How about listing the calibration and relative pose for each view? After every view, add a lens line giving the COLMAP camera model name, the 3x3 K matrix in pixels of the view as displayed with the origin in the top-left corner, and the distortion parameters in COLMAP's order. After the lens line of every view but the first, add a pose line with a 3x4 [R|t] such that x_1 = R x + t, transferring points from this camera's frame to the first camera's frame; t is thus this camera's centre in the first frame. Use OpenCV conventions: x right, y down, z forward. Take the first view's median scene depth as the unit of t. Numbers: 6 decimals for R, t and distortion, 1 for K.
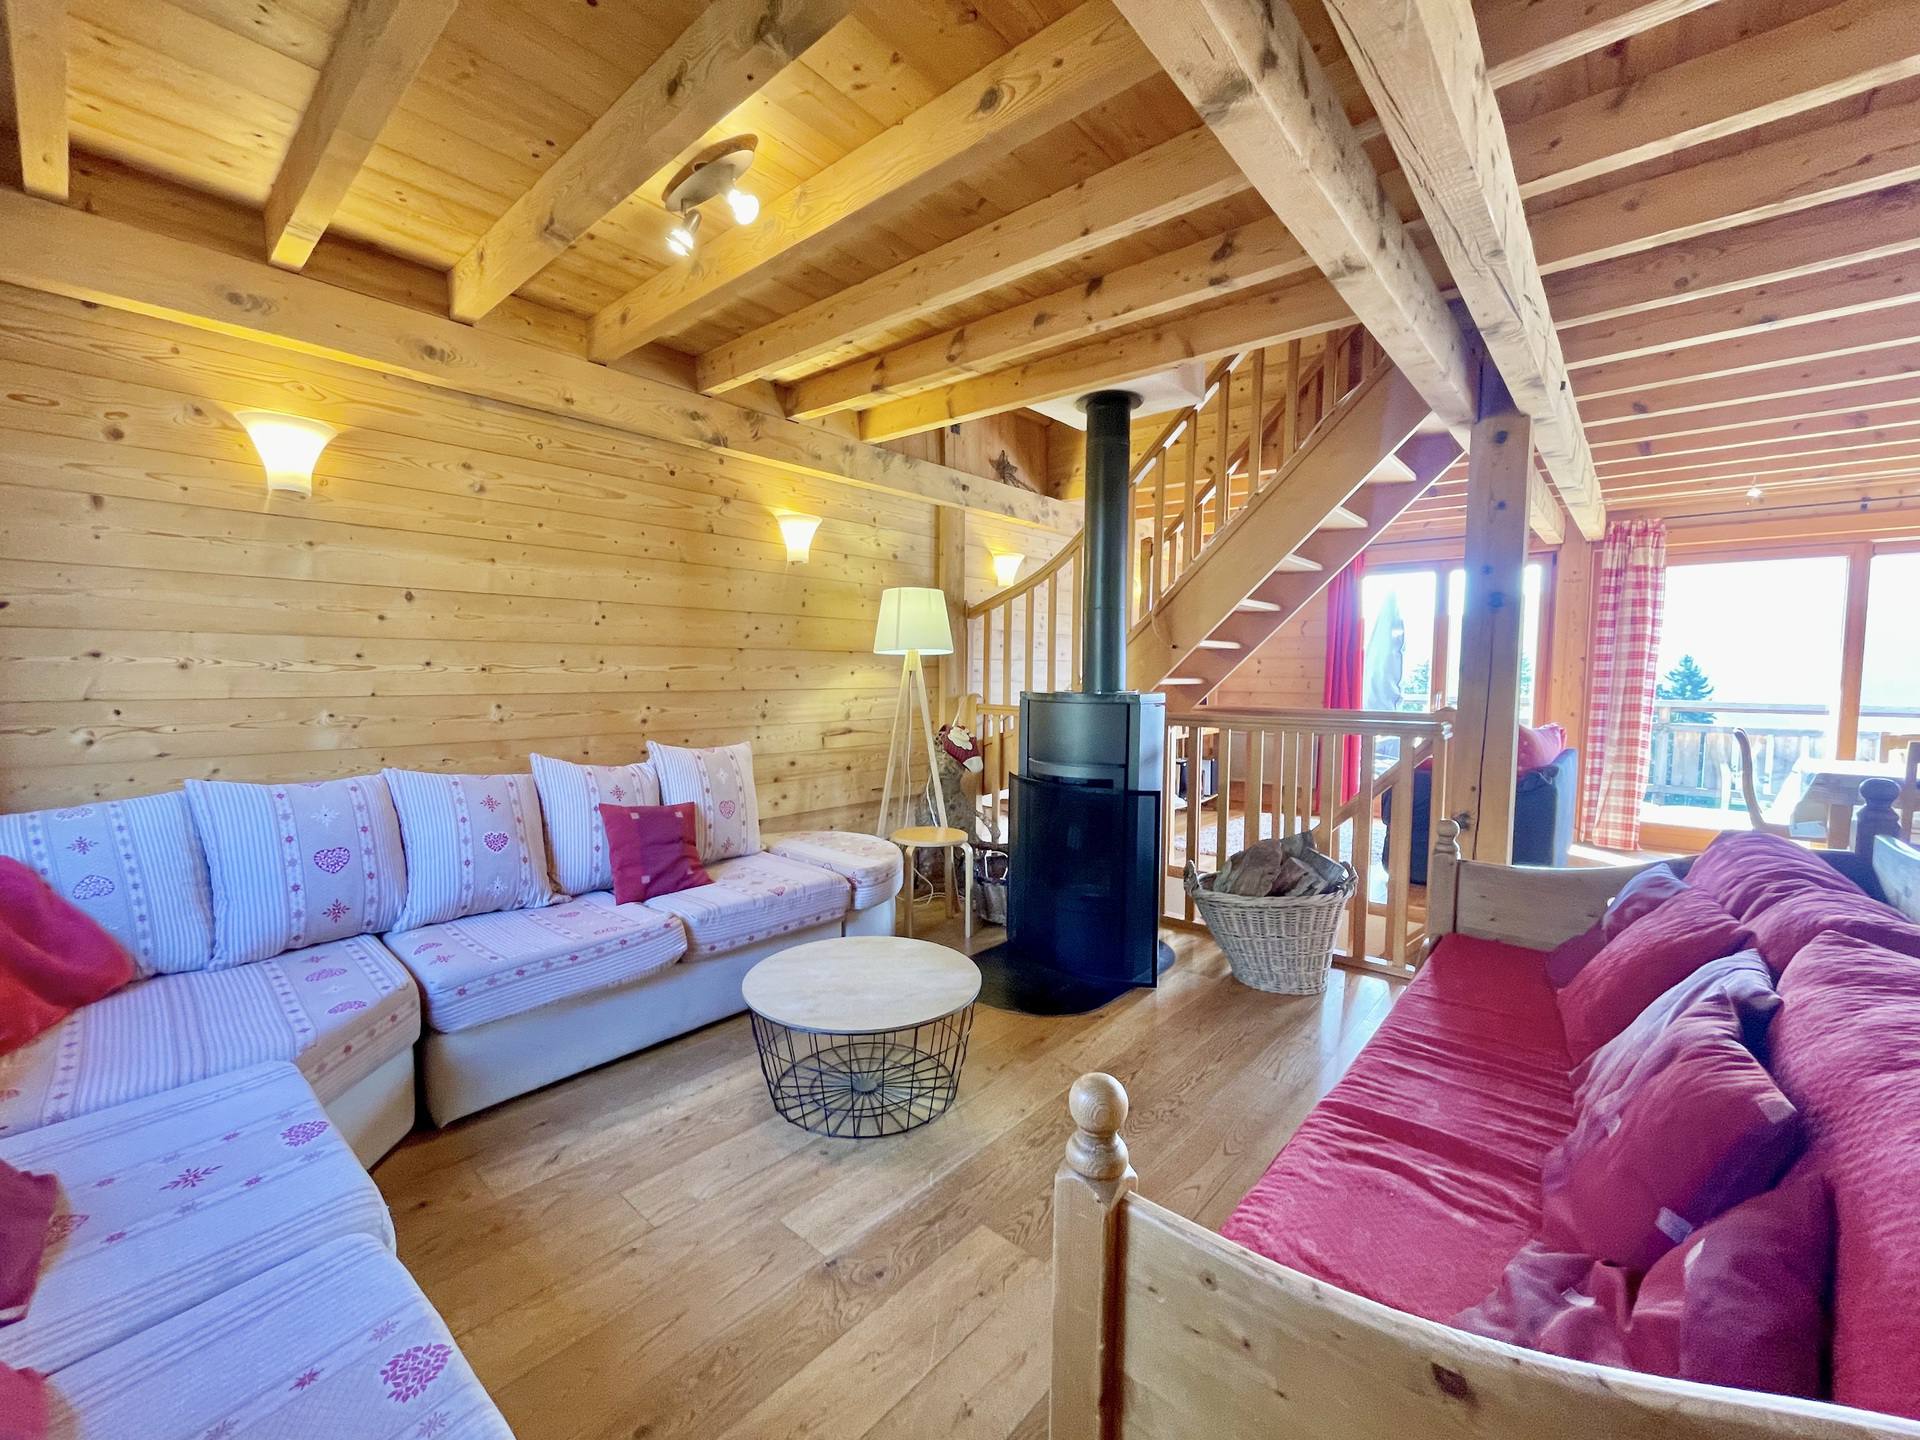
lens RADIAL K [[782.8, 0, 967.7], [0, 782.8, 720.9], [0, 0, 1]] dist [-0.001696, -0.000236]
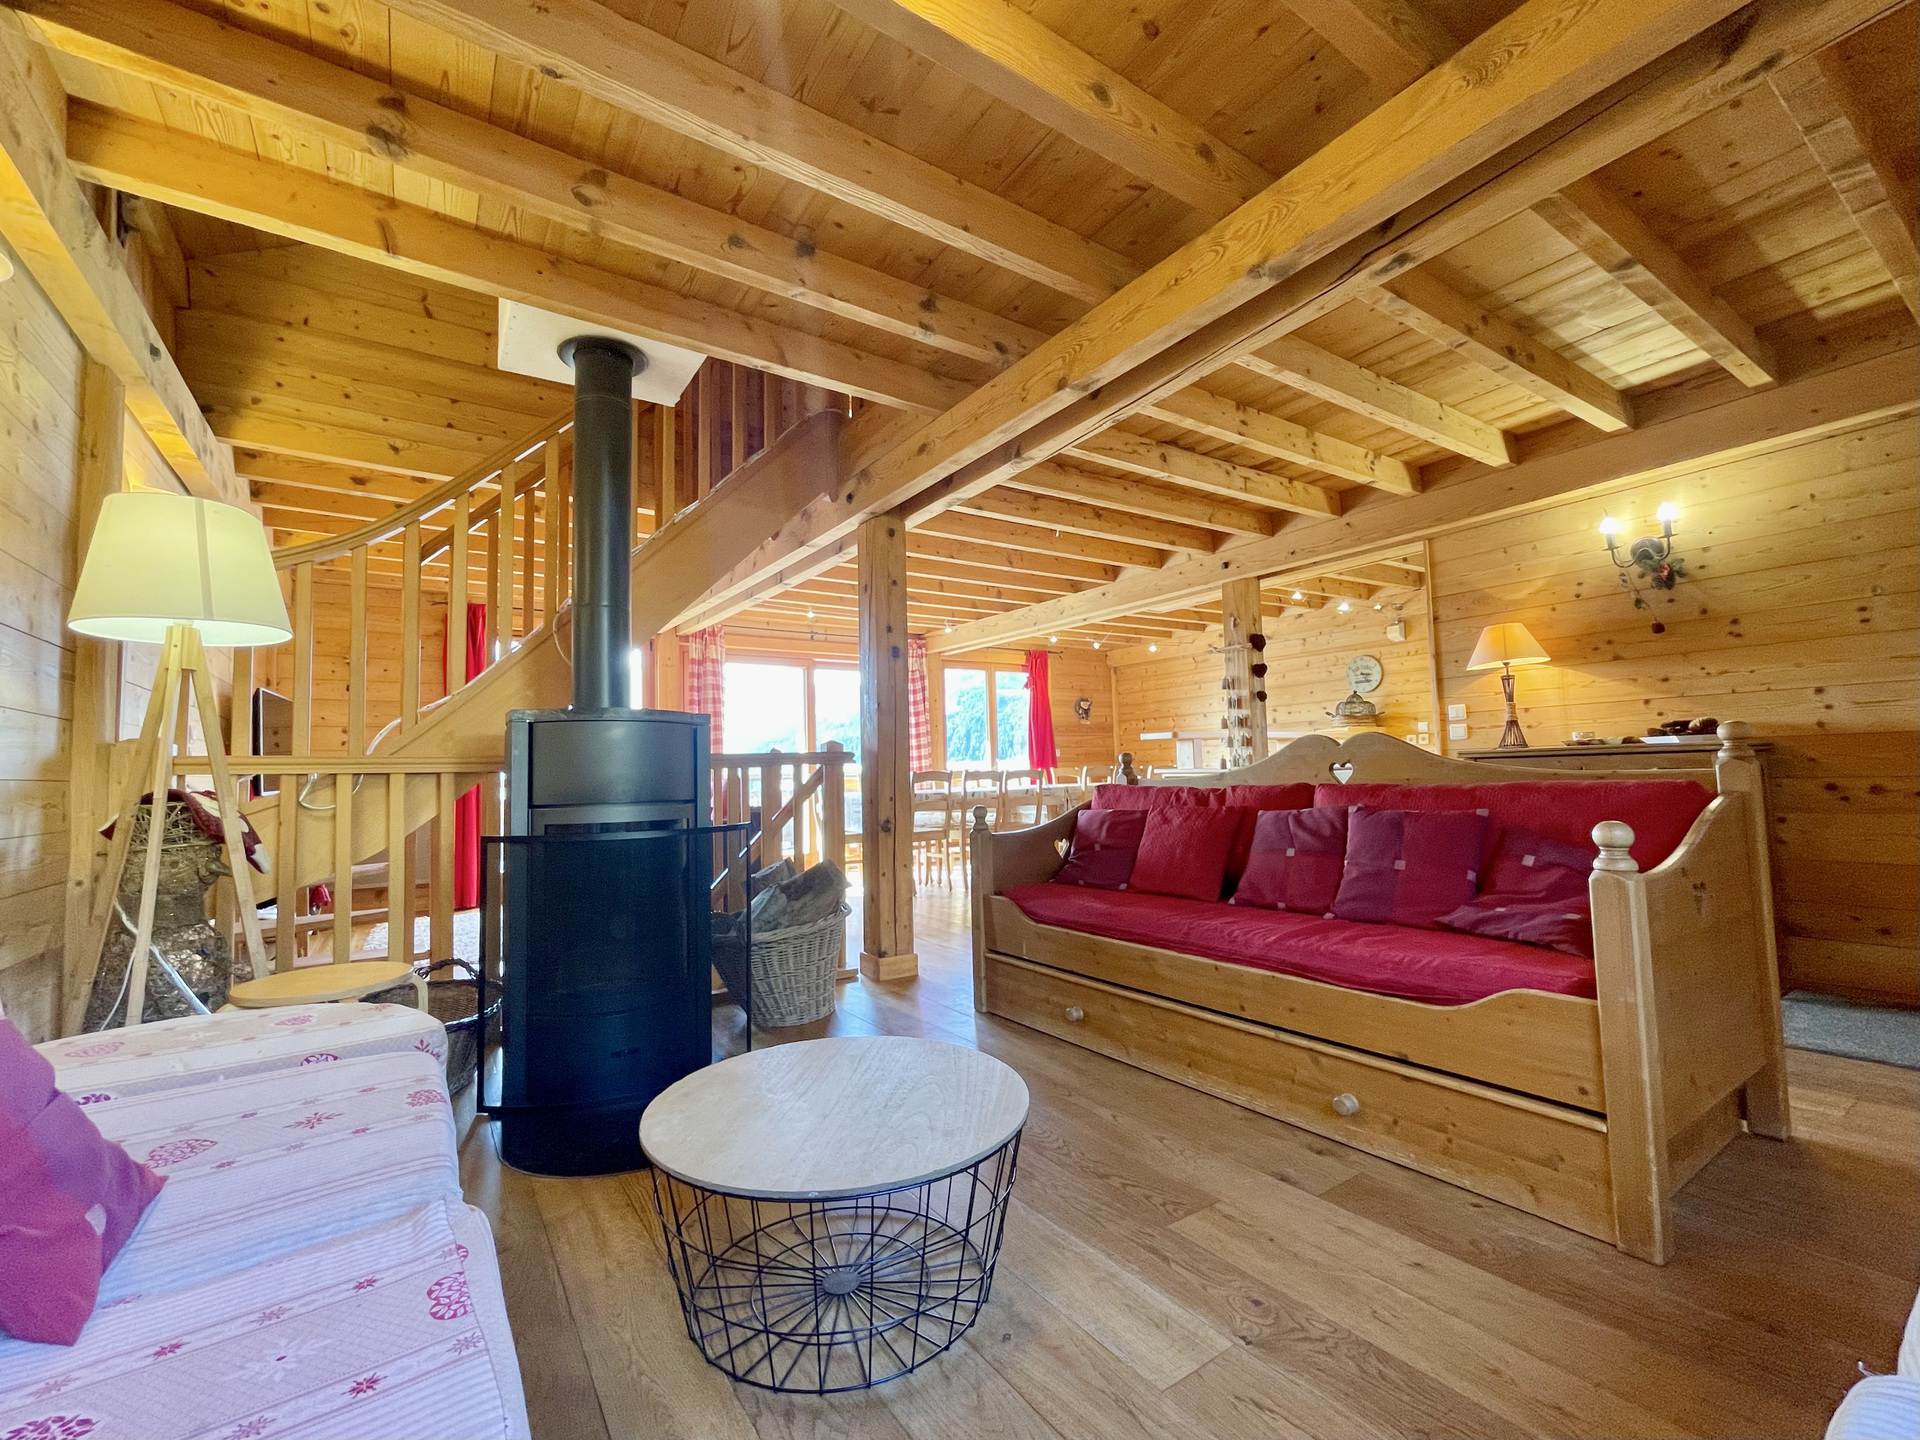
lens RADIAL K [[782.8, 0, 967.7], [0, 782.8, 720.9], [0, 0, 1]] dist [-0.001696, -0.000236]
pose [[0.273224, 0.042952, 0.960991, -0.516999], [0.086010, 0.993911, -0.068877, 0.057165], [-0.958097, 0.101474, 0.267866, 0.503513]]
